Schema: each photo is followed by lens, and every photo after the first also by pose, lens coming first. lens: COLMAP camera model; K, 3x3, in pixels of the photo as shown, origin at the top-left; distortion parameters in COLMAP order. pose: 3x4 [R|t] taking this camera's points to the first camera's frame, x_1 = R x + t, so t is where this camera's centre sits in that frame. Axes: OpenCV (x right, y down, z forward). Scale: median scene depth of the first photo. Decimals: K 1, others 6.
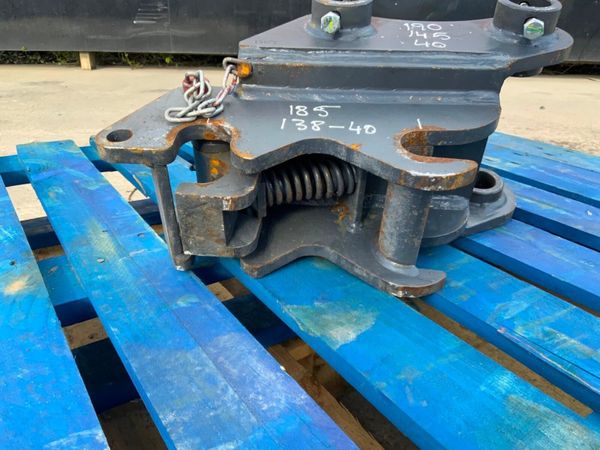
lens RADIAL K [[499.5, 0, 300.0], [0, 499.5, 225.0], [0, 0, 1]] dist [0.054394, -0.130918]
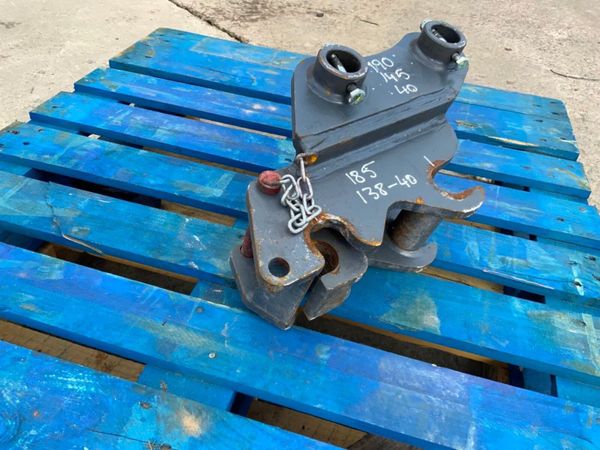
lens RADIAL K [[497.3, 0, 300.0], [0, 497.3, 225.0], [0, 0, 1]] dist [0.084402, -0.181705]
pose [[0.761220, -0.387205, 0.520208, -0.812737], [0.204258, 0.904508, 0.374359, -0.628451], [-0.615486, -0.178713, 0.767619, 0.131847]]
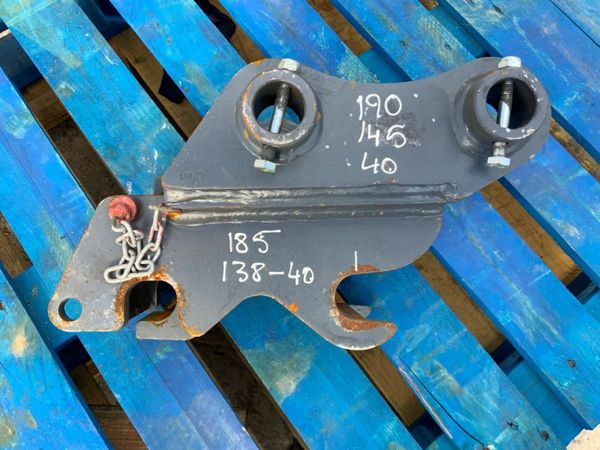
lens RADIAL K [[503.3, 0, 300.0], [0, 503.3, 221.6], [0, 0, 1]] dist [0.054660, -0.120532]
pose [[0.997902, -0.050755, 0.040184, 0.084174], [0.004217, 0.670382, 0.742004, -1.029273], [-0.064599, -0.740278, 0.669190, 0.369594]]
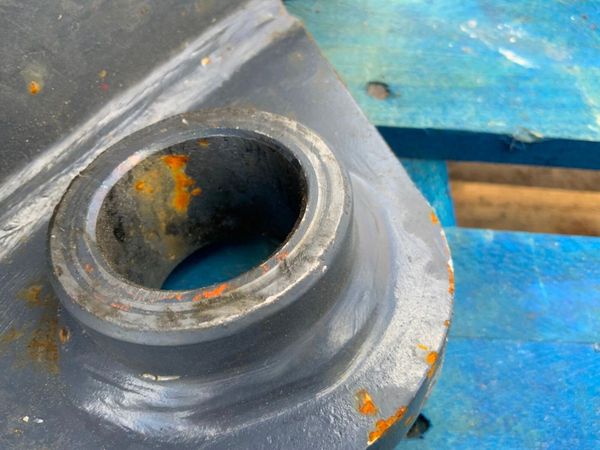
lens RADIAL K [[499.5, 0, 300.0], [0, 499.5, 225.0], [0, 0, 1]] dist [0.054394, -0.130918]
pose [[-0.559300, 0.663565, -0.496856, 0.174867], [-0.437534, 0.272780, 0.856828, -0.338889], [0.704093, 0.696615, 0.137767, 1.424592]]
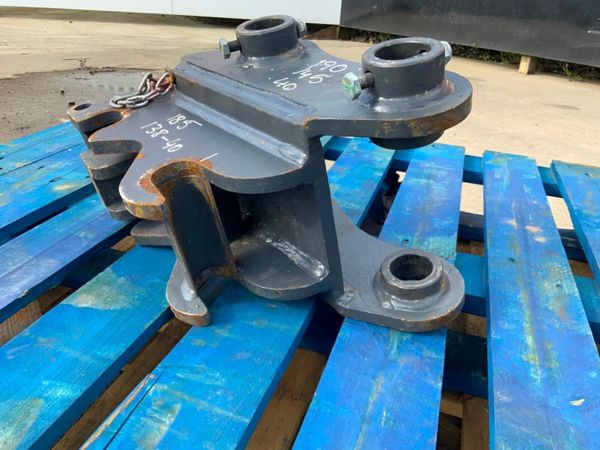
lens RADIAL K [[499.5, 0, 300.0], [0, 499.5, 225.0], [0, 0, 1]] dist [0.054394, -0.130918]
pose [[0.617120, 0.361170, -0.699085, 1.089982], [-0.361162, 0.919338, 0.156143, -0.297405], [0.699089, 0.156124, 0.697782, 0.454780]]
